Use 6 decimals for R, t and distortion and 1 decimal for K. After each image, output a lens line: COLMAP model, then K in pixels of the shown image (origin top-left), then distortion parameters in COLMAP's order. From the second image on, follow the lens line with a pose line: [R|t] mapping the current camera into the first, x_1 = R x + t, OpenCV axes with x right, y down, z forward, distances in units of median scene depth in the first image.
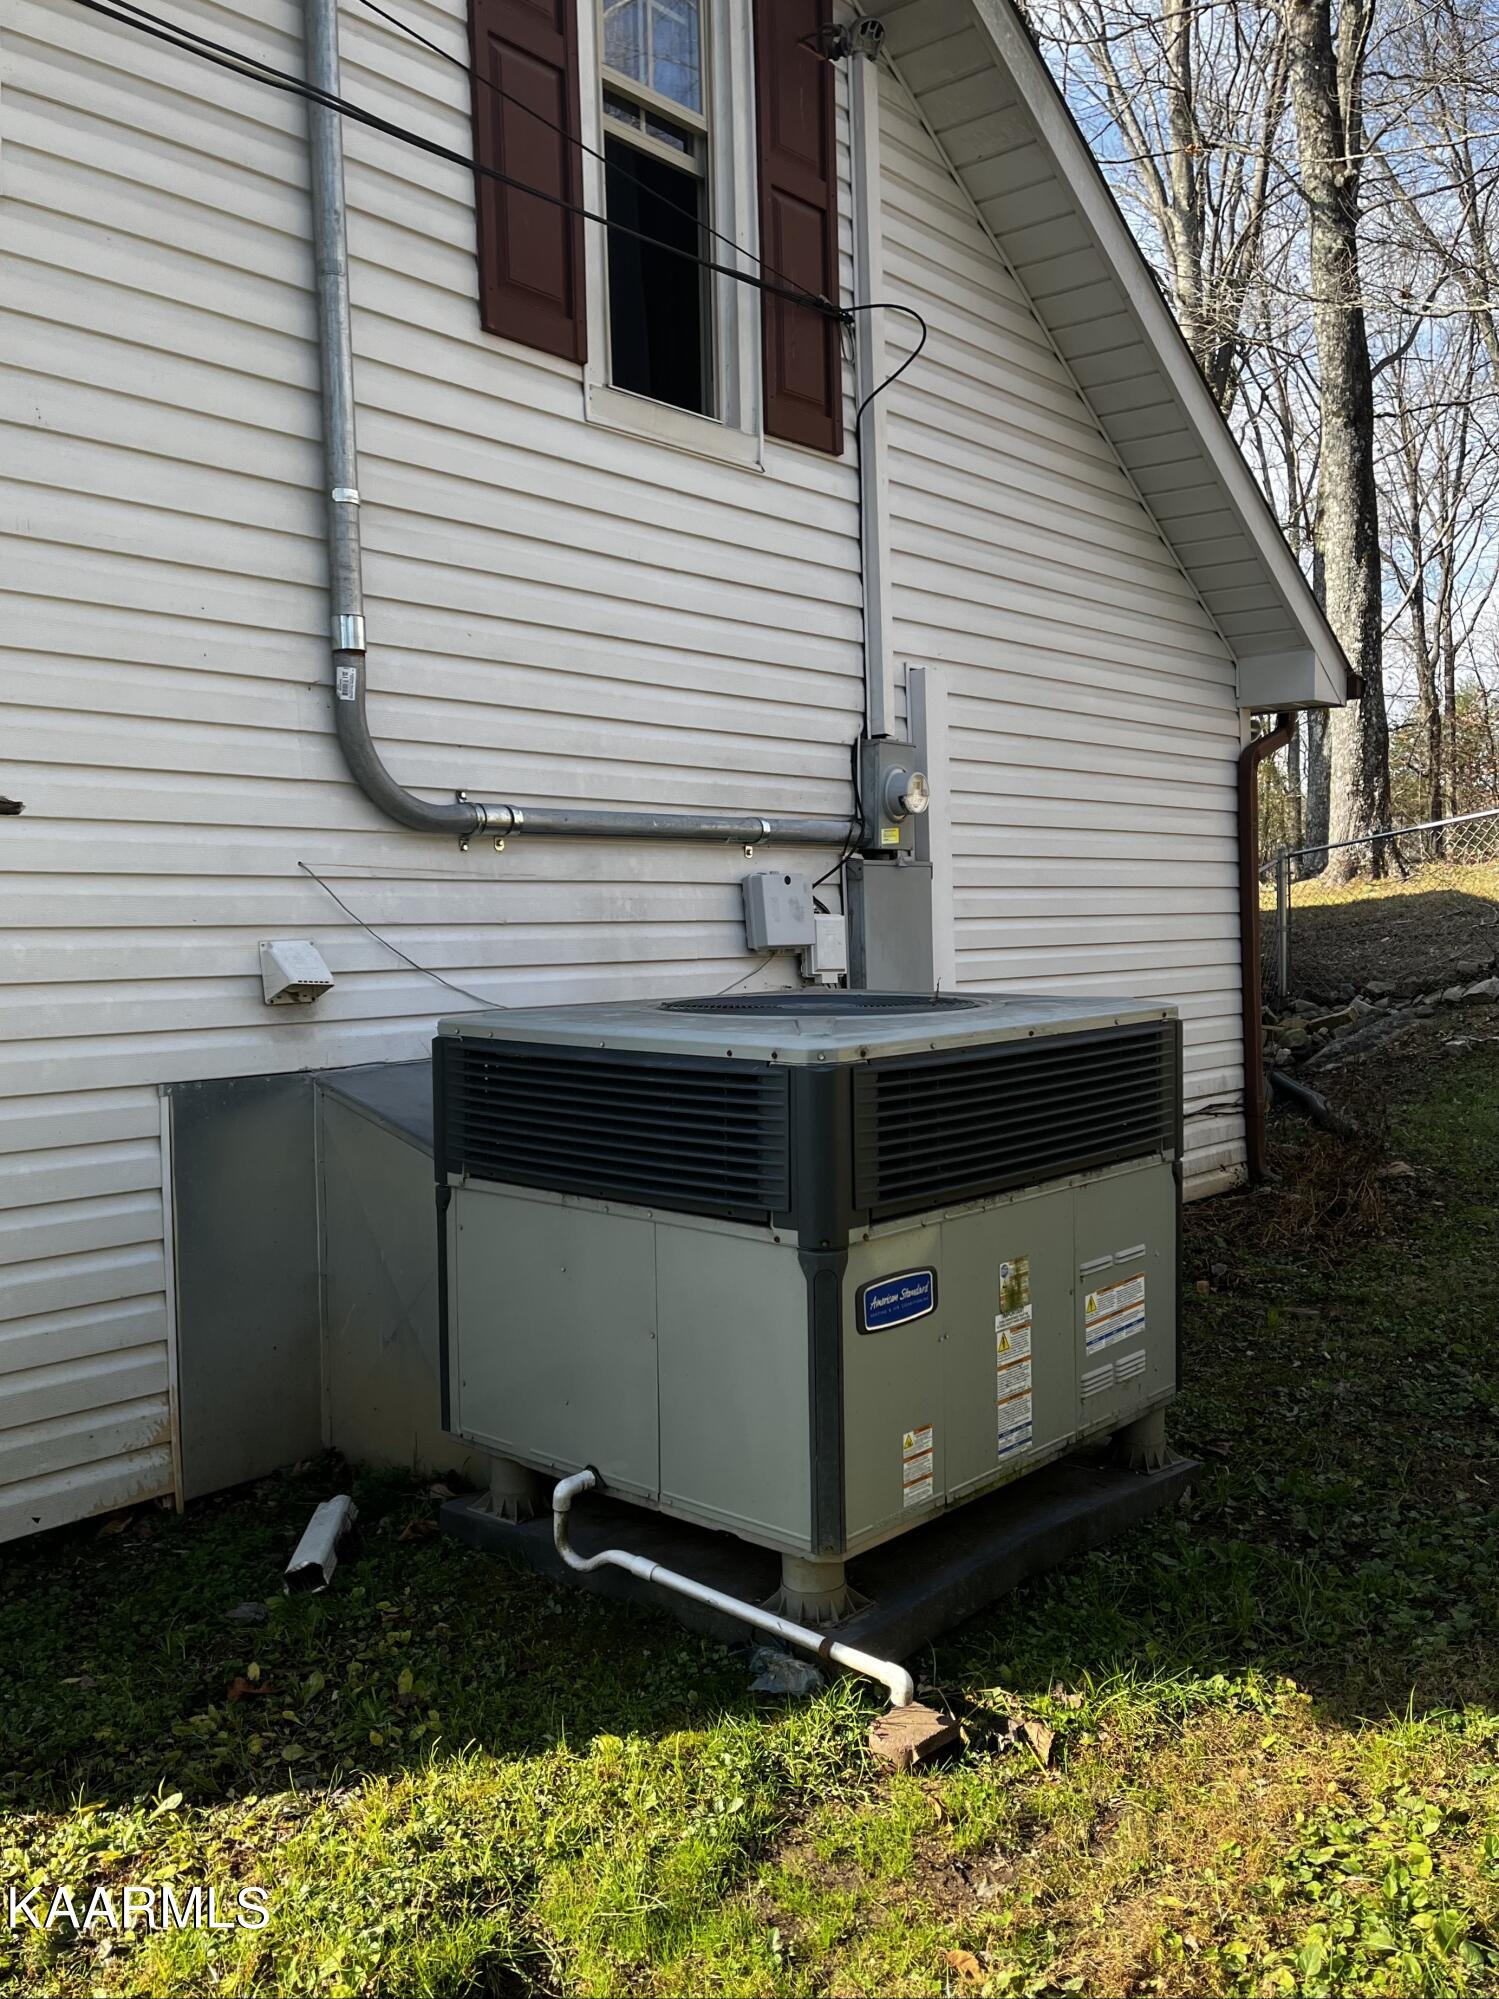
lens RADIAL K [[1530.4, 0, 747.3], [0, 1530.4, 1033.2], [0, 0, 1]] dist [0.029161, 0.002444]
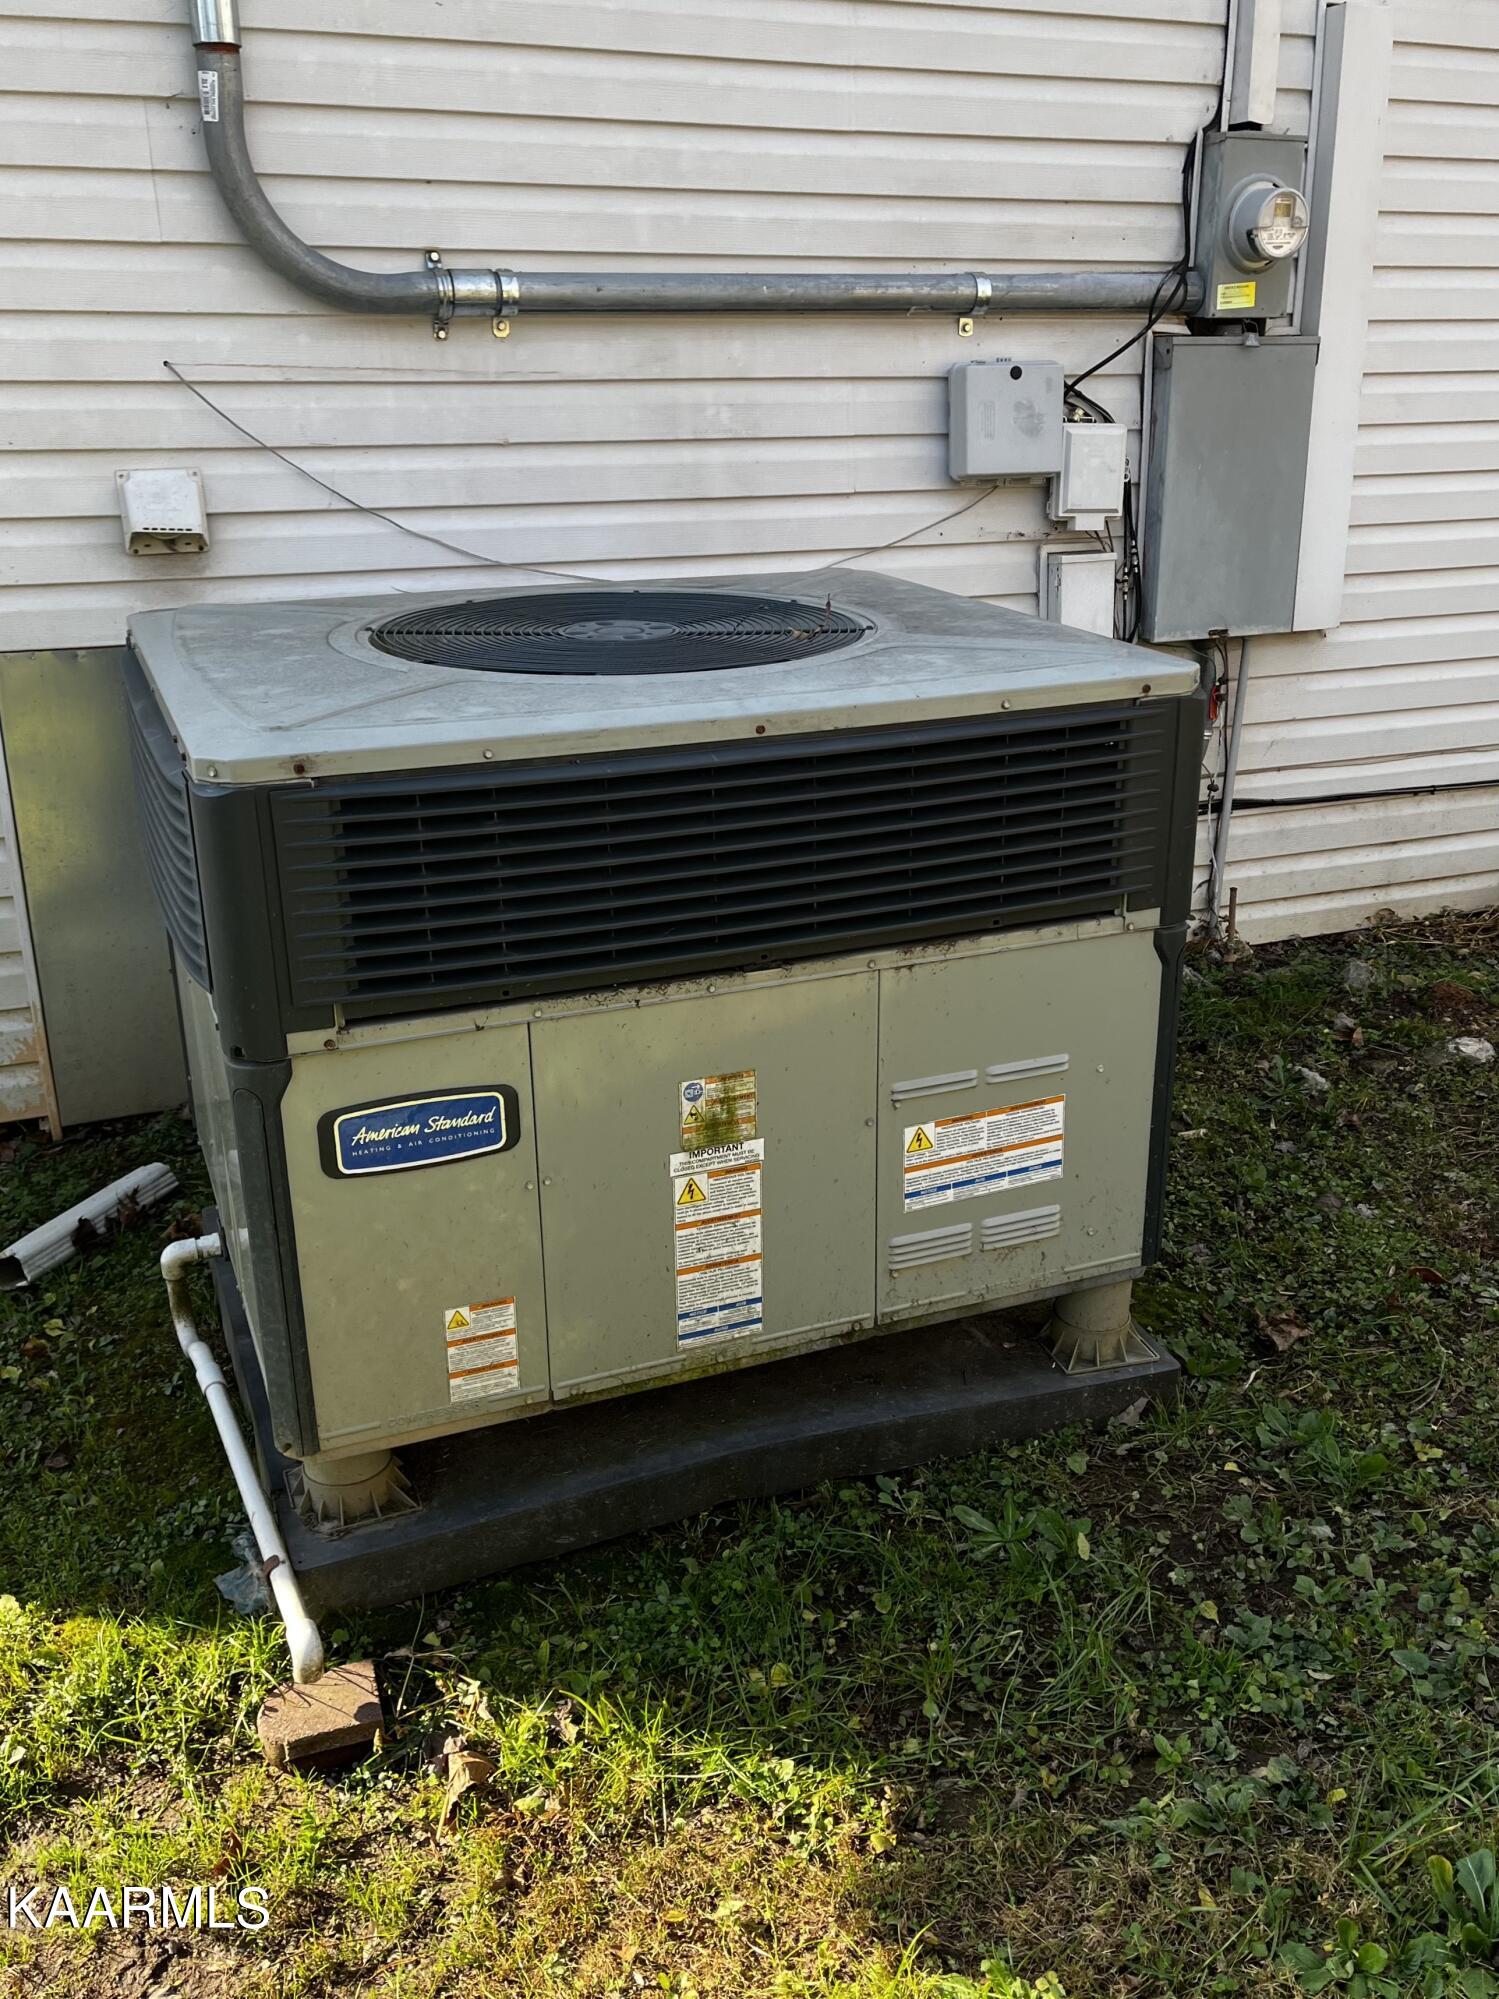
lens RADIAL K [[1699.6, 0, 753.6], [0, 1699.6, 1021.4], [0, 0, 1]] dist [0.050825, -0.067524]
pose [[0.913094, 0.162230, -0.374086, 0.307101], [-0.043822, 0.951173, 0.305532, -0.064658], [0.405387, -0.262586, 0.875620, 0.256843]]
